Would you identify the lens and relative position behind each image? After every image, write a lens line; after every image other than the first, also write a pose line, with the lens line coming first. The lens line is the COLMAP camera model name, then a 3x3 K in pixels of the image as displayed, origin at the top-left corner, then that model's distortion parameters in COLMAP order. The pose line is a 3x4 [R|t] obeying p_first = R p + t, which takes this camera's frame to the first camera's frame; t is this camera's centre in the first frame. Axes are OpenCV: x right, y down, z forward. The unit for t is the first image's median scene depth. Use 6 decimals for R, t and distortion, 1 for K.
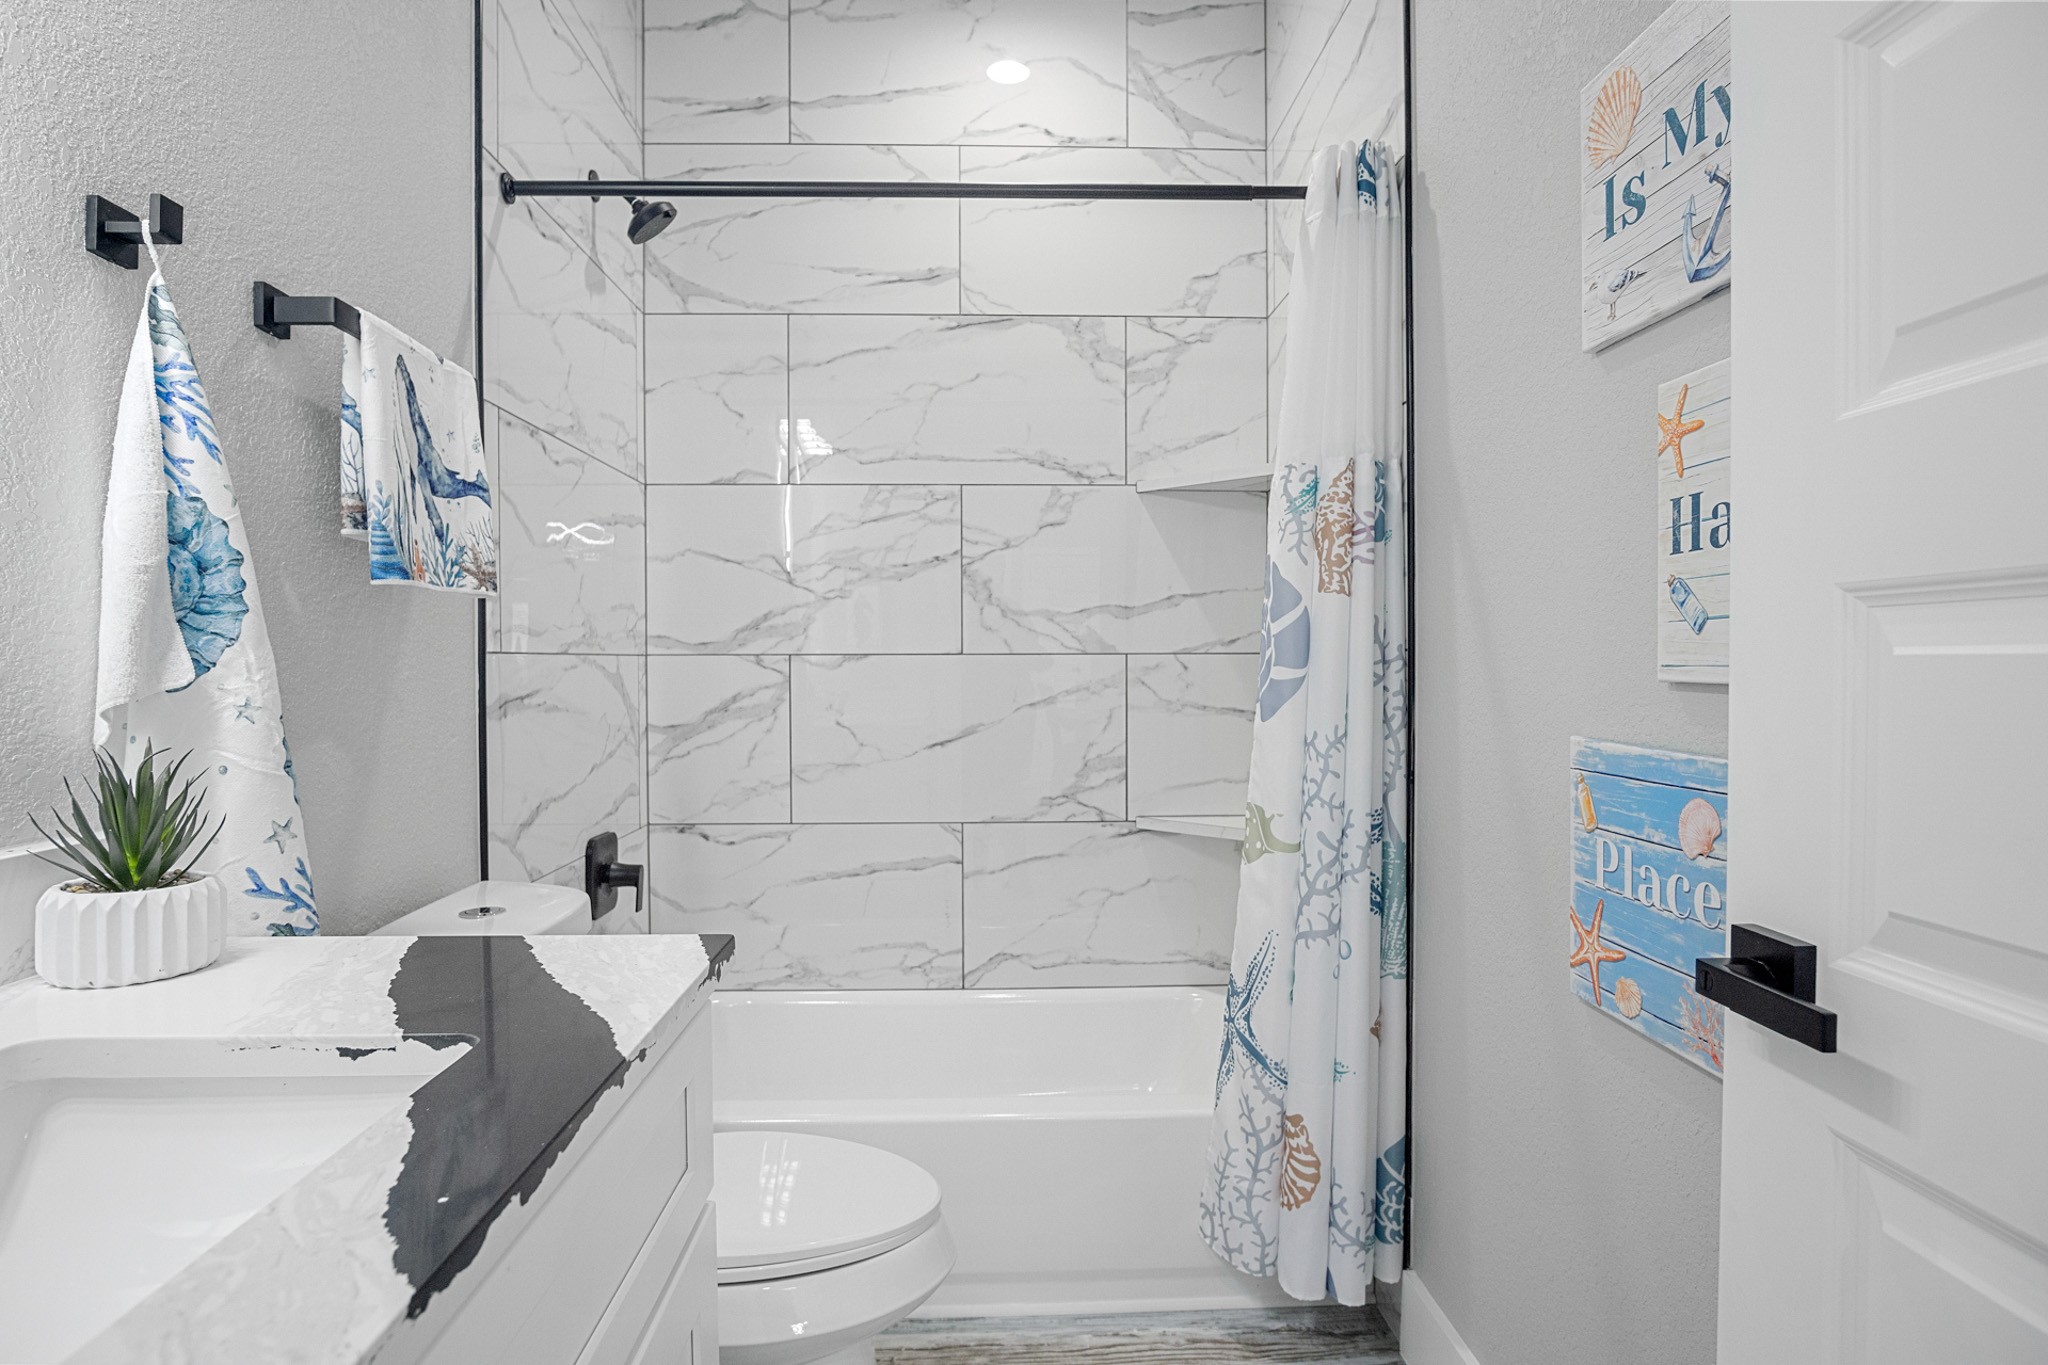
lens RADIAL K [[1169.8, 0, 1021.2], [0, 1169.8, 679.2], [0, 0, 1]] dist [-0.027876, -0.001393]
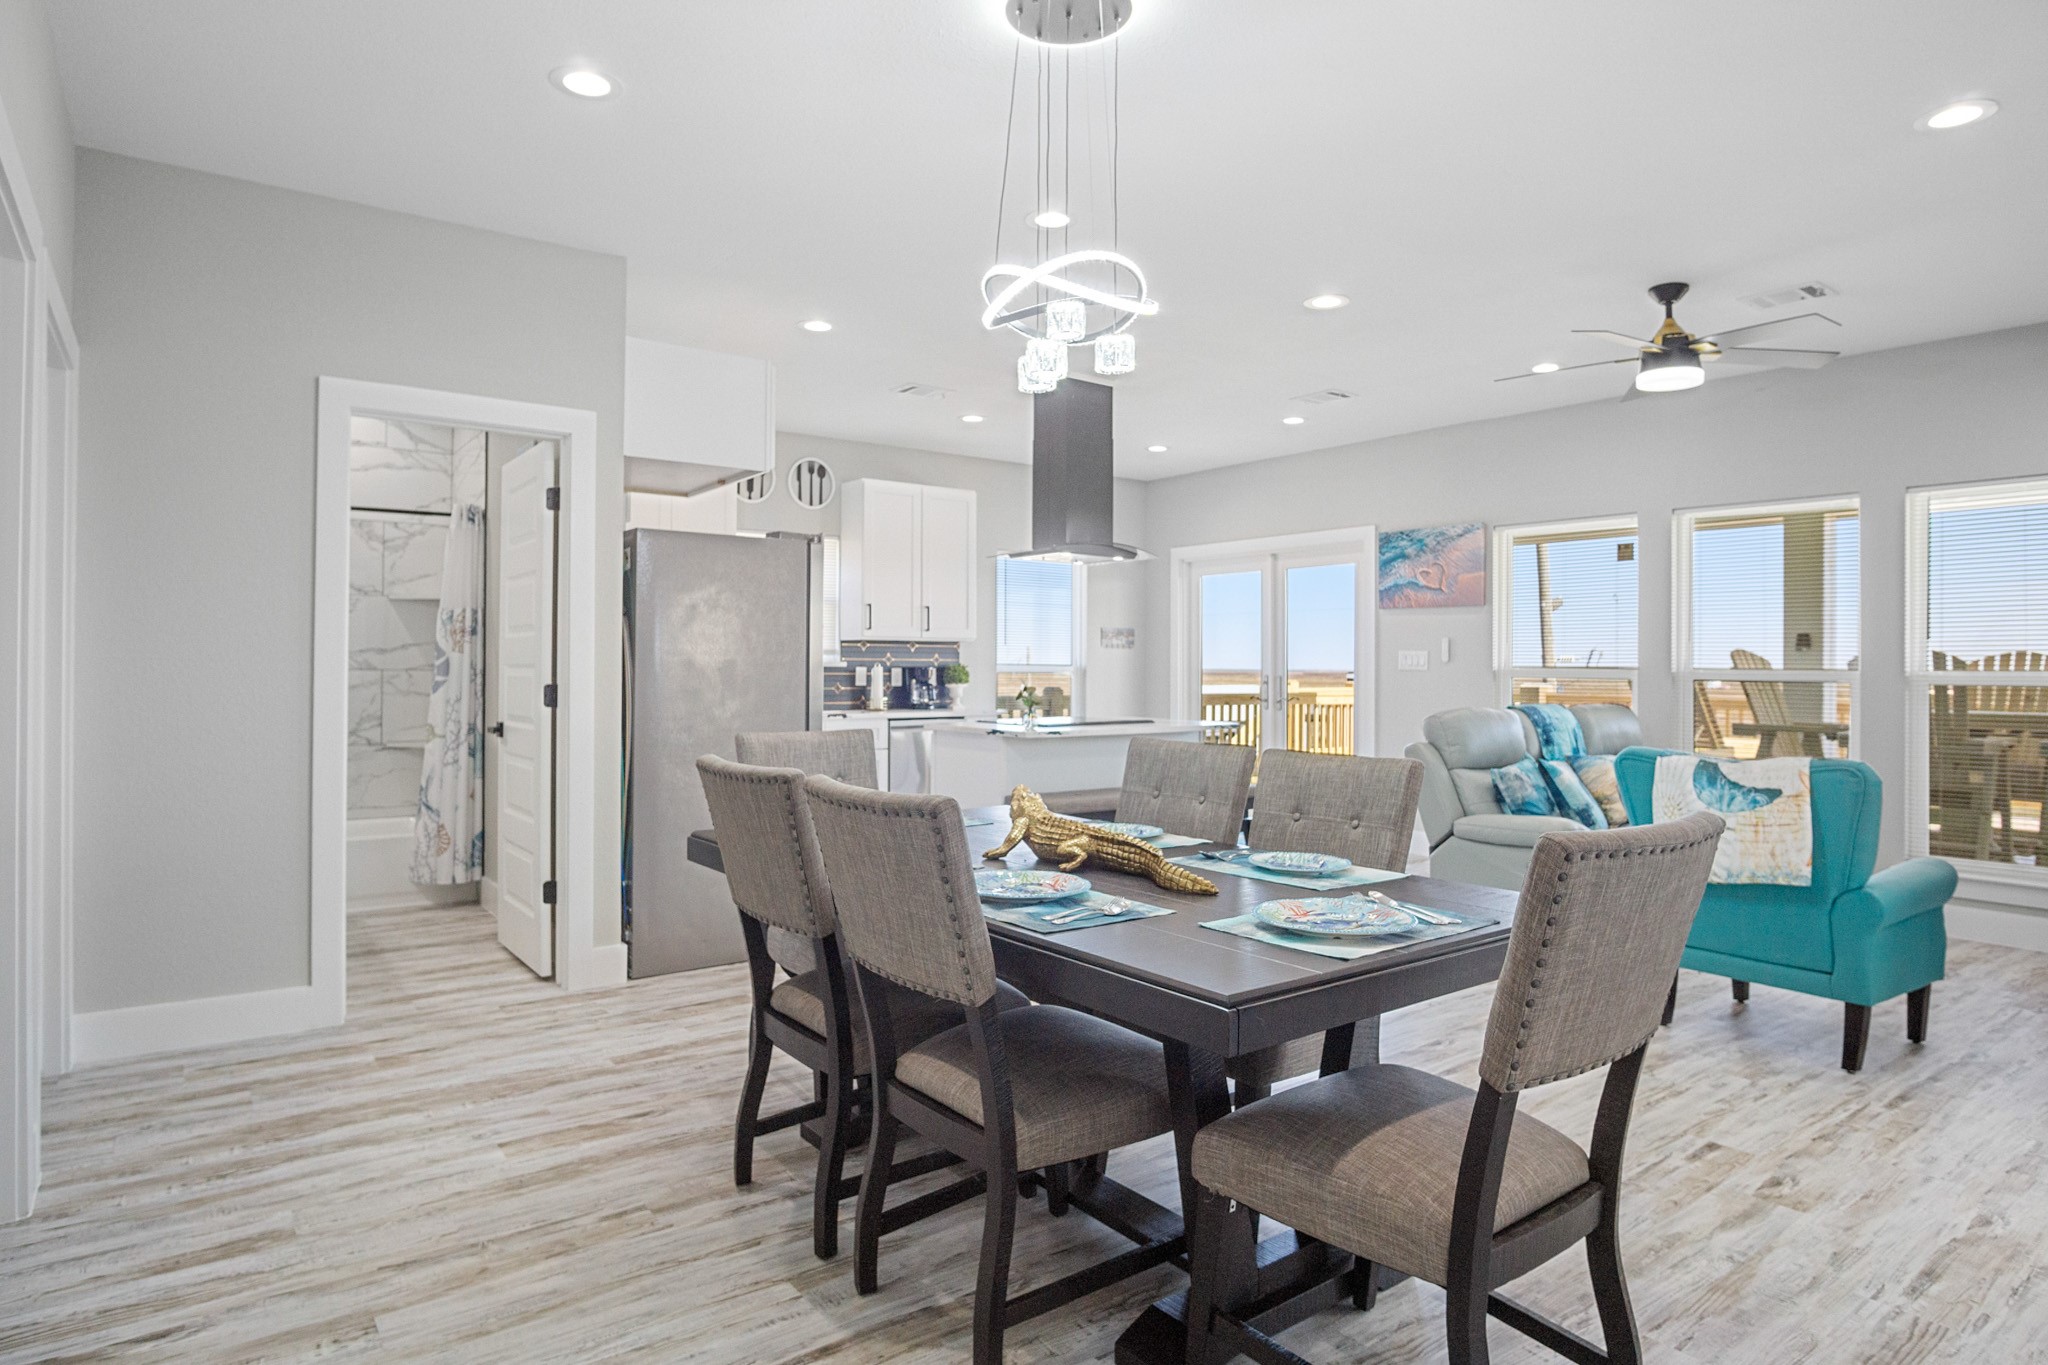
lens RADIAL K [[1169.8, 0, 1012.8], [0, 1169.8, 674.3], [0, 0, 1]] dist [-0.027876, -0.001393]
pose [[0.835104, 0.011706, 0.549968, -0.187317], [-0.002873, 0.999853, -0.016919, 0.031603], [-0.550085, 0.012550, 0.835015, -2.309234]]
